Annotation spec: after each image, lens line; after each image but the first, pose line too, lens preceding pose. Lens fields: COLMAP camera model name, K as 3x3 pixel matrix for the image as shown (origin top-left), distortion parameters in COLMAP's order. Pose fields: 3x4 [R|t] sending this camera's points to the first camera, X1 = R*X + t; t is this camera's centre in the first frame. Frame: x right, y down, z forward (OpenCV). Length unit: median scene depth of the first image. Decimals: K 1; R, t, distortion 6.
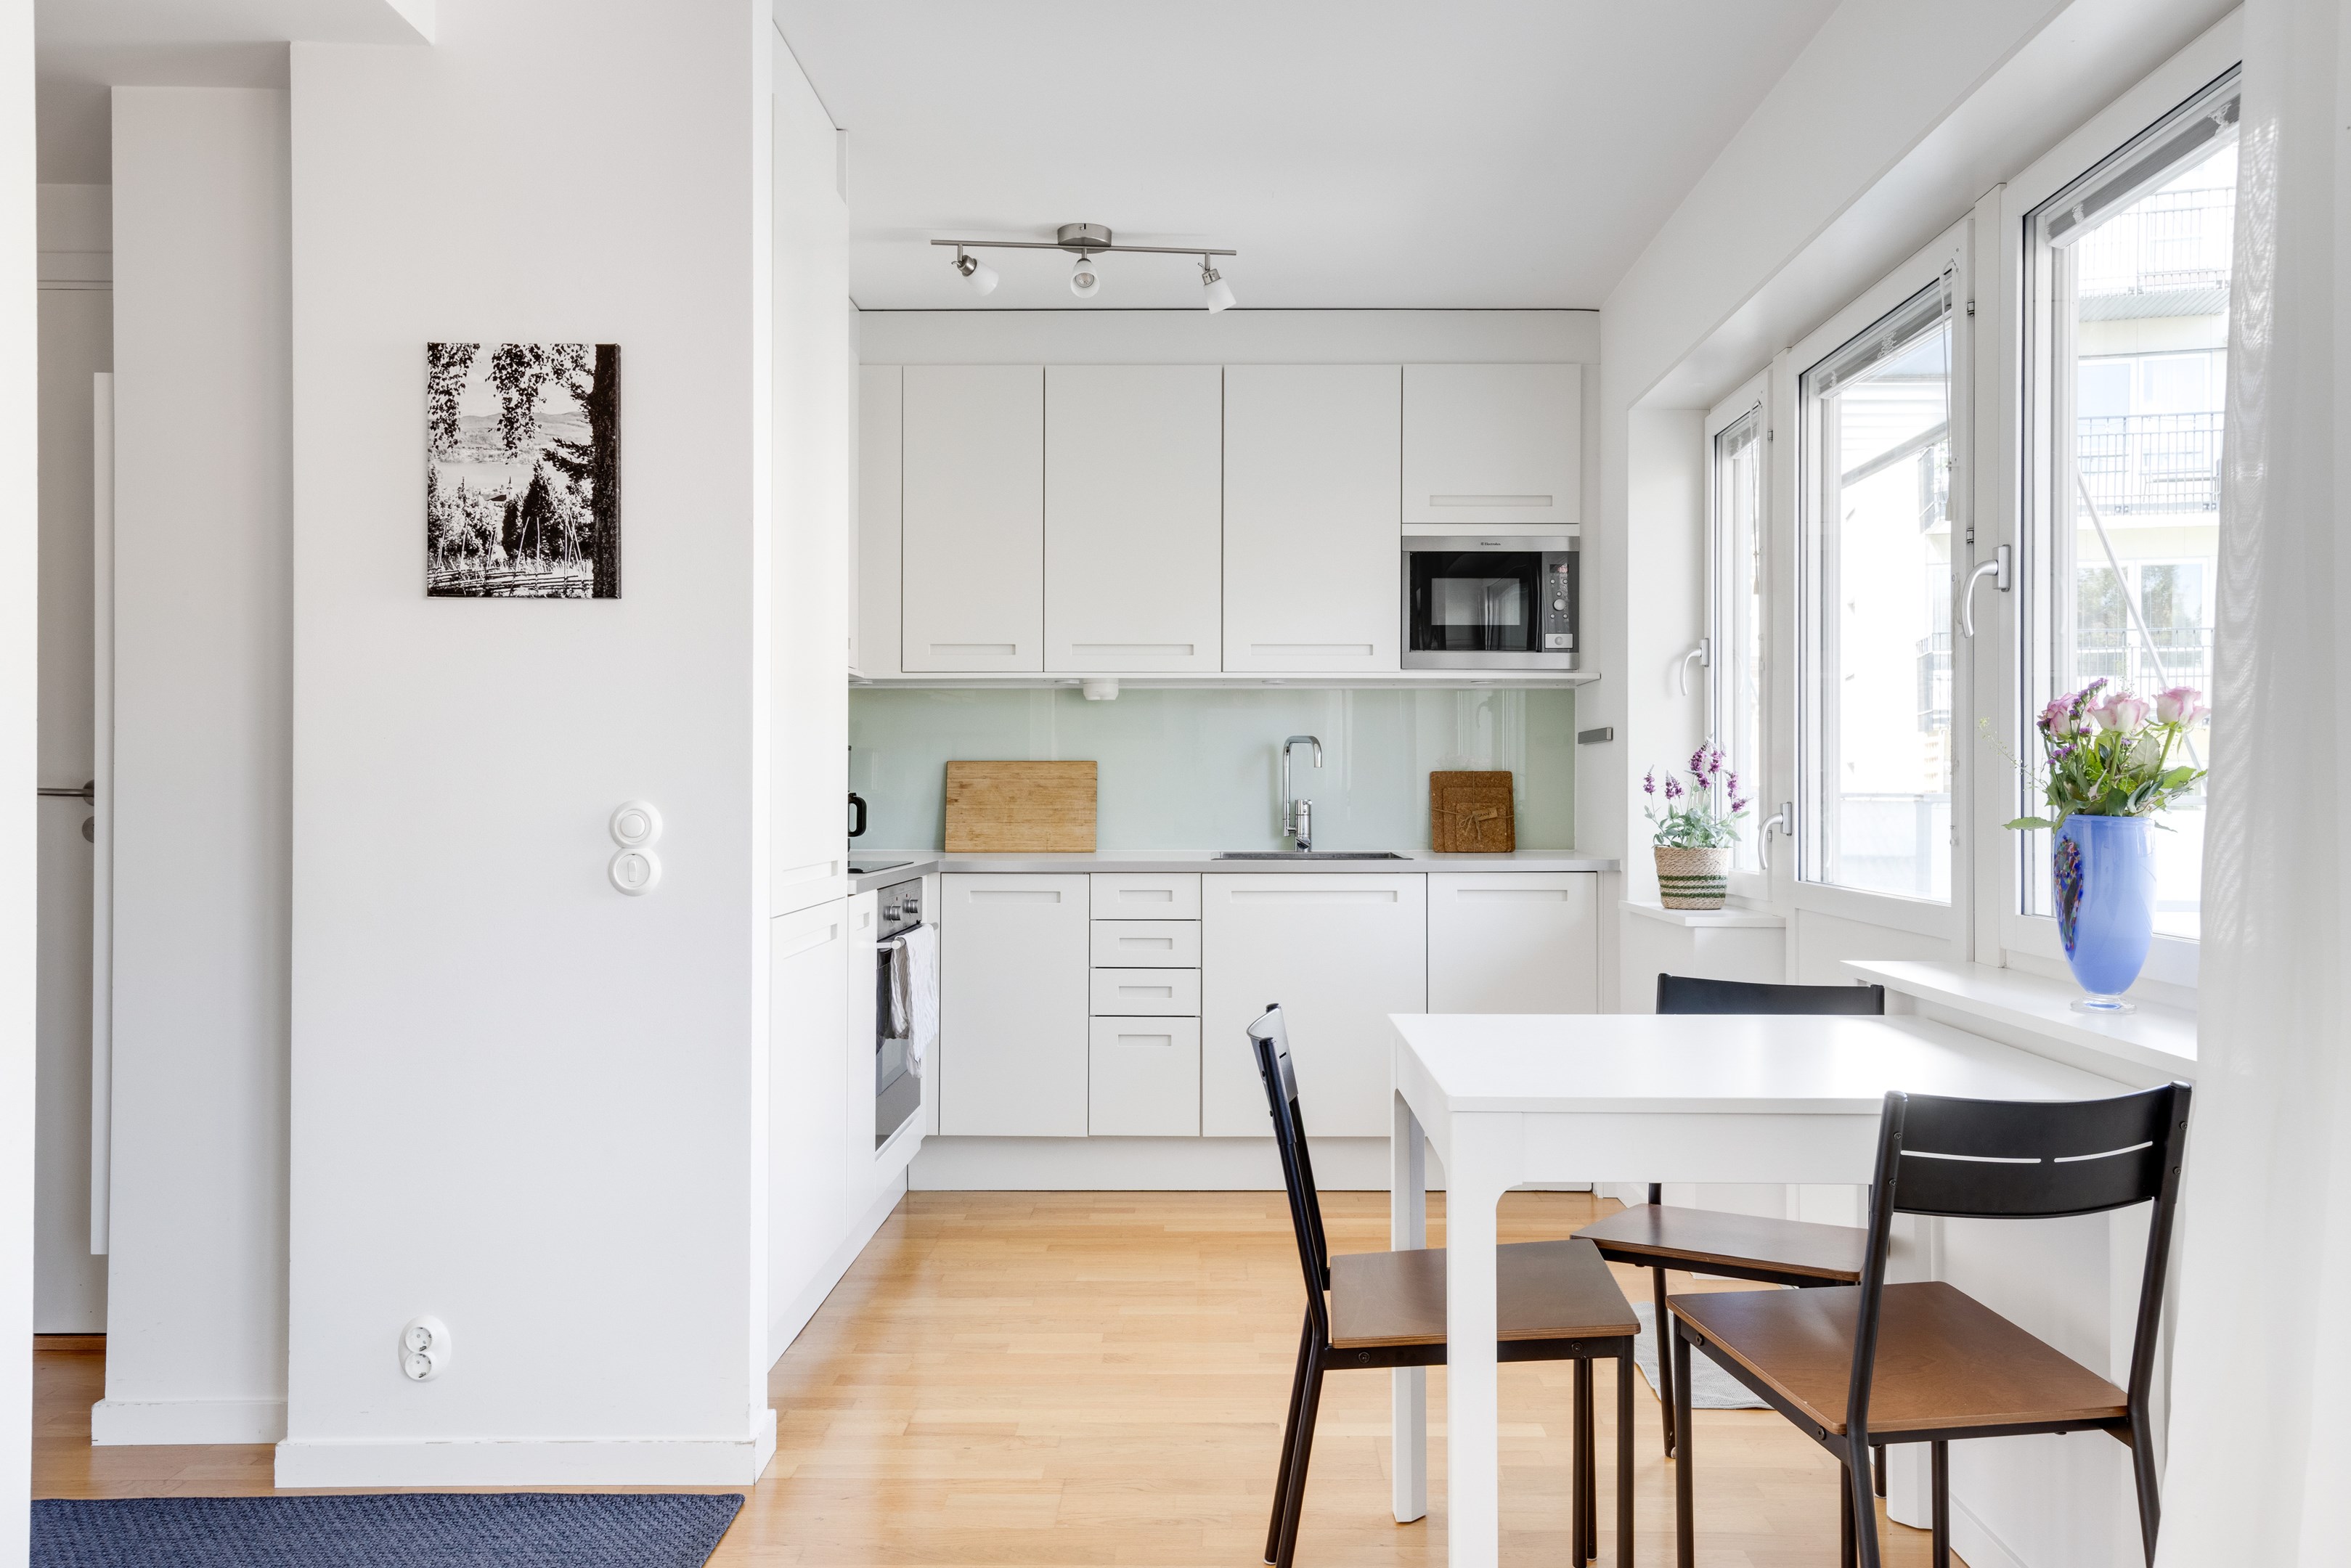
lens RADIAL K [[2015.5, 0, 998.1], [0, 2015.5, 787.5], [0, 0, 1]] dist [0.030178, 0.005182]
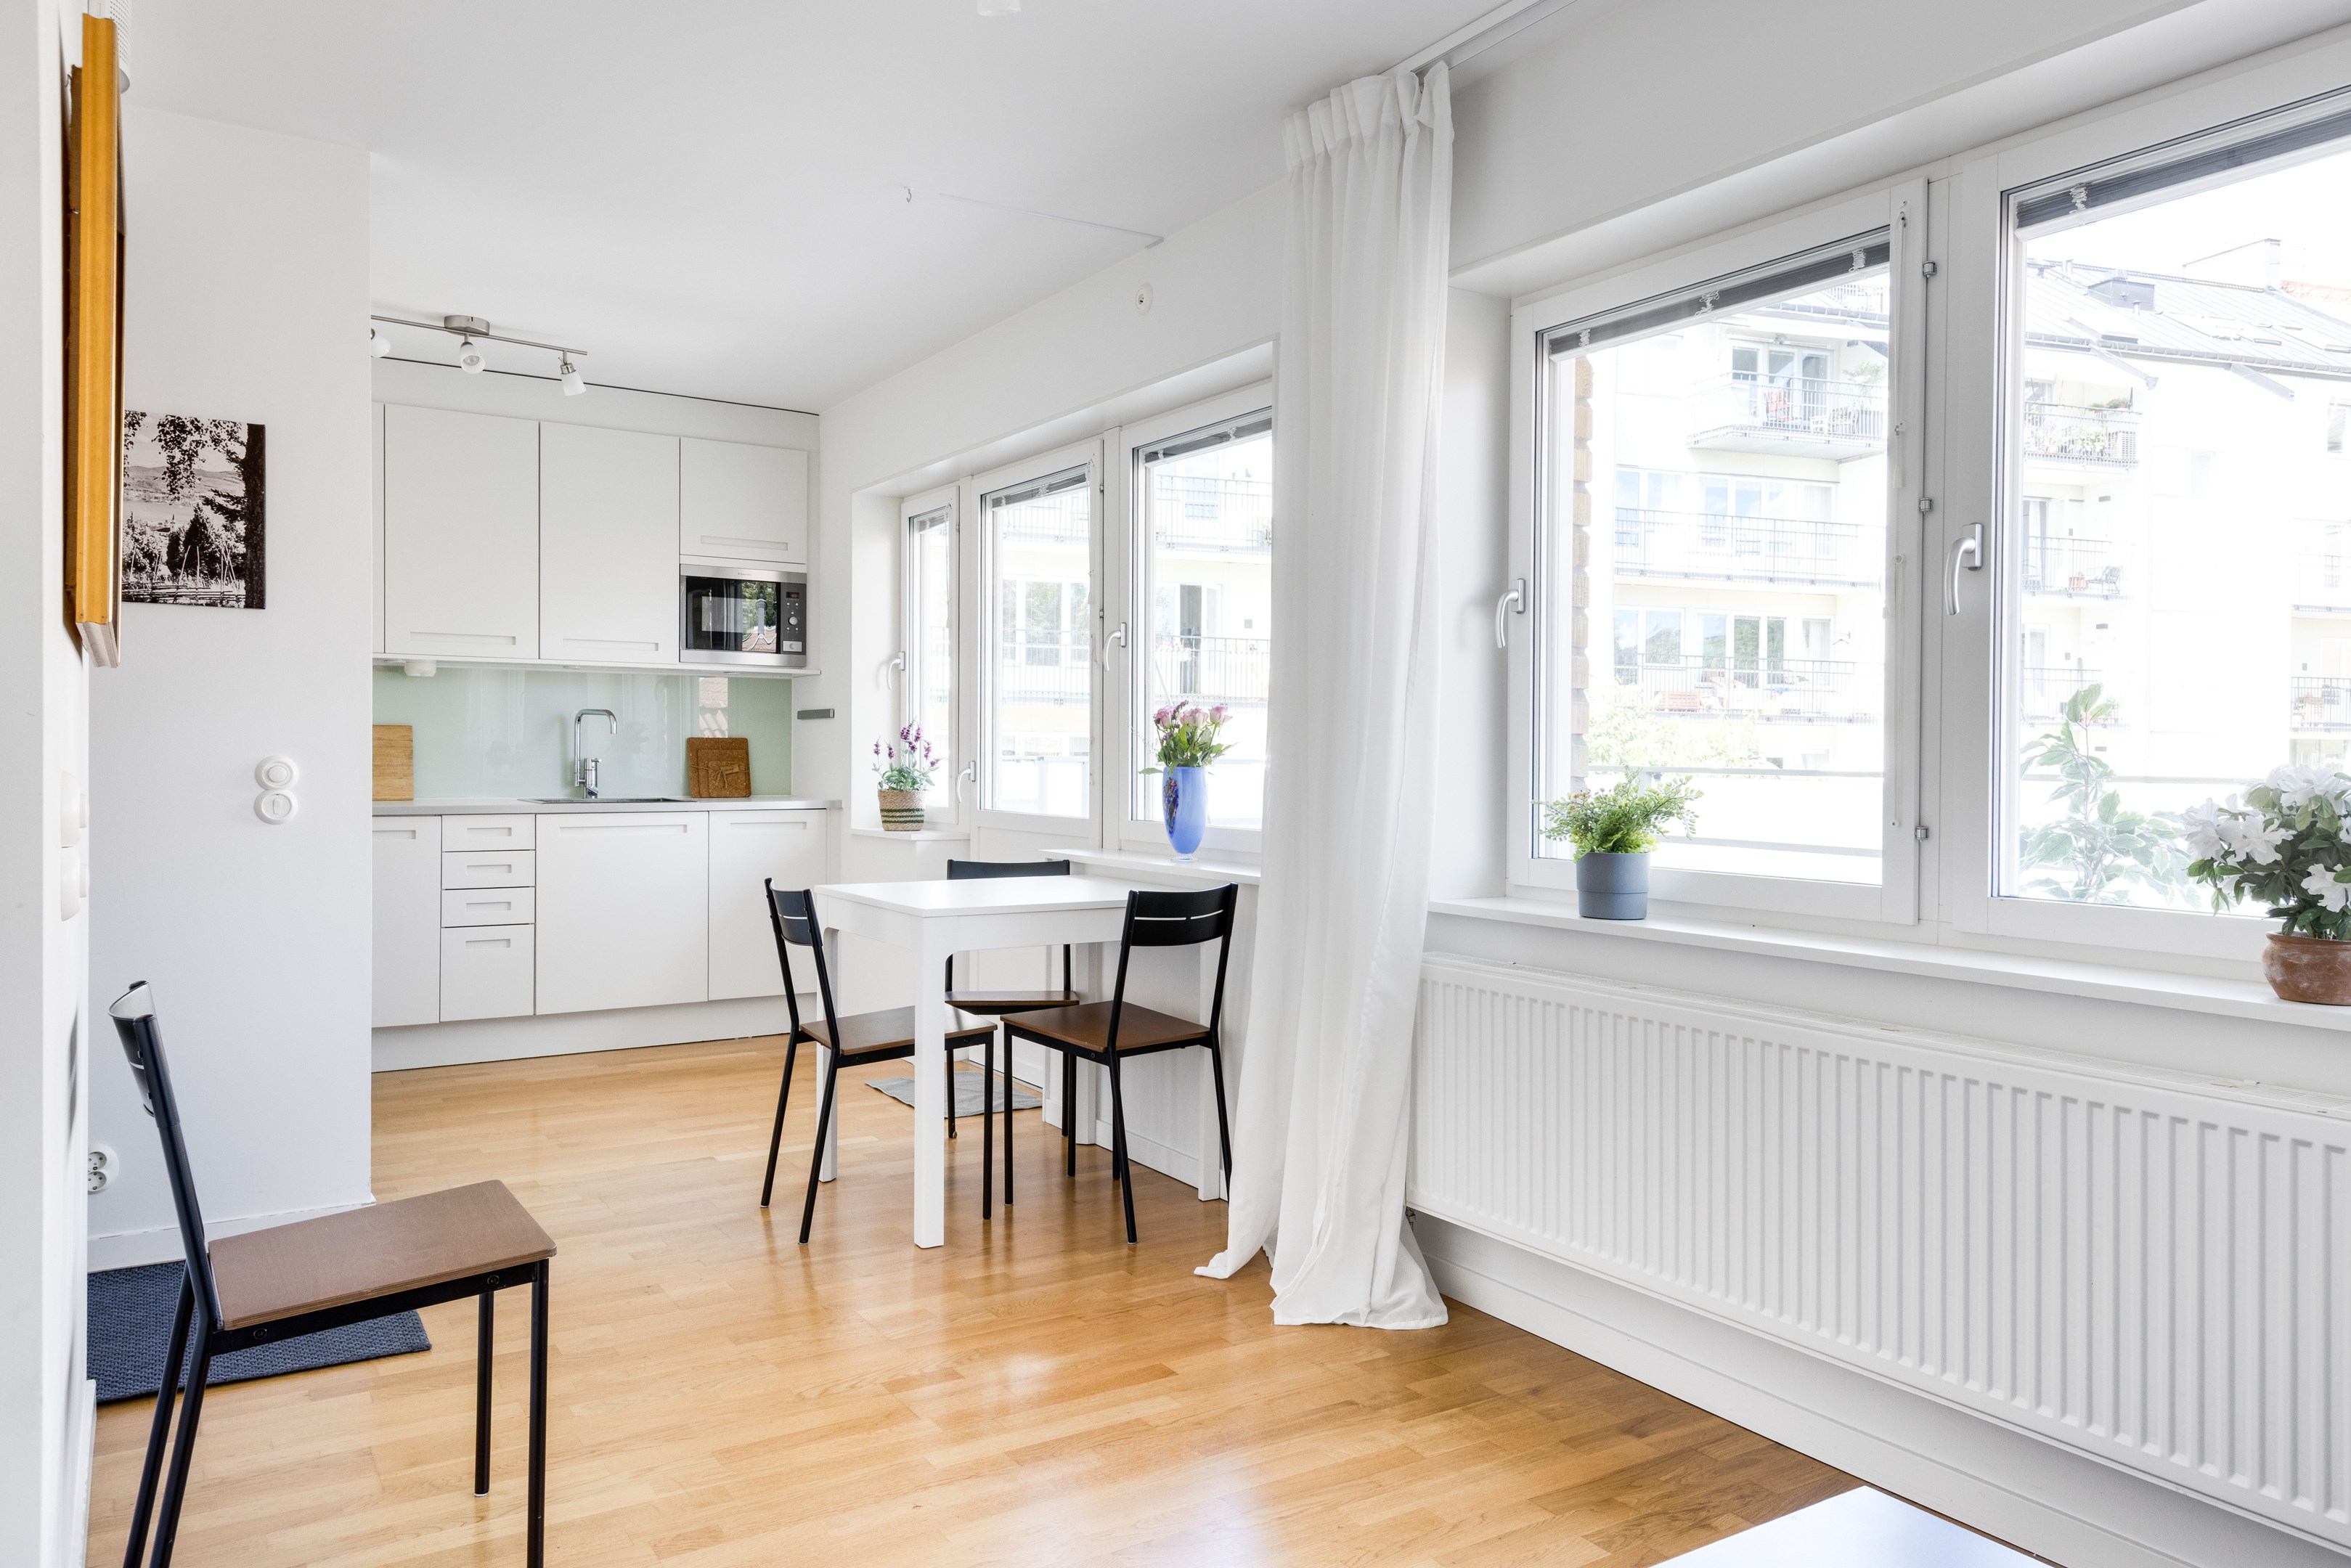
lens RADIAL K [[2220.8, 0, 1345.7], [0, 2220.8, 812.6], [0, 0, 1]] dist [0.036447, -0.011109]
pose [[0.780071, -0.010635, 0.625601, -0.557873], [-0.007225, 0.999636, 0.026001, 0.000249], [-0.625649, -0.024803, 0.779710, -0.645645]]
